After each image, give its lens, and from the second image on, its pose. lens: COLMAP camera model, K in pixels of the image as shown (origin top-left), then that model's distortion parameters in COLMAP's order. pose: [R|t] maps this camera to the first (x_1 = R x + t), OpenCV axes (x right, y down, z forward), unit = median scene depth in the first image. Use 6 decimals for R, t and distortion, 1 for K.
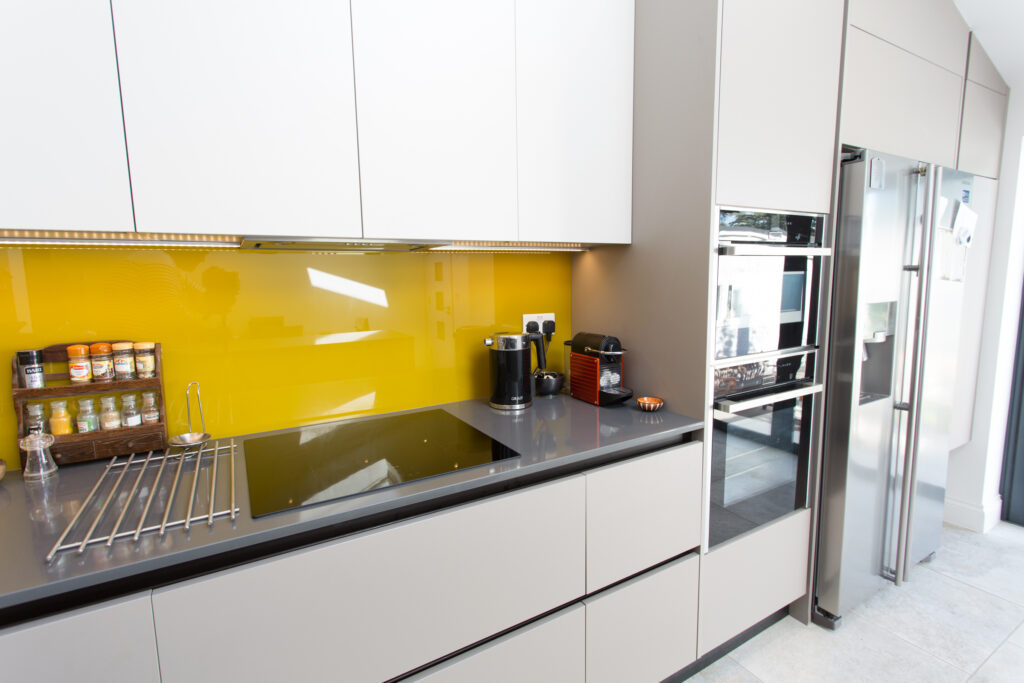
lens RADIAL K [[484.5, 0, 506.3], [0, 484.5, 338.1], [0, 0, 1]] dist [-0.000964, 0.000774]
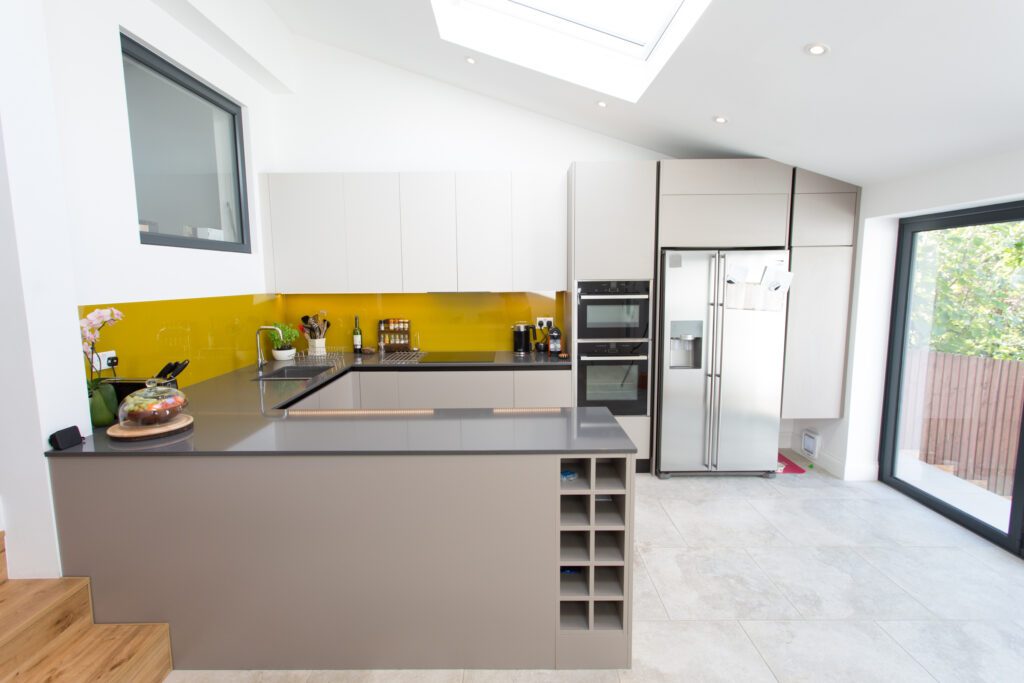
lens RADIAL K [[490.0, 0, 508.6], [0, 490.0, 341.4], [0, 0, 1]] dist [0.003946, 0.000234]
pose [[0.865268, 0.076114, -0.495497, 1.348962], [-0.069253, 0.997078, 0.032229, -0.000482], [0.496503, 0.006427, 0.868011, -1.385283]]
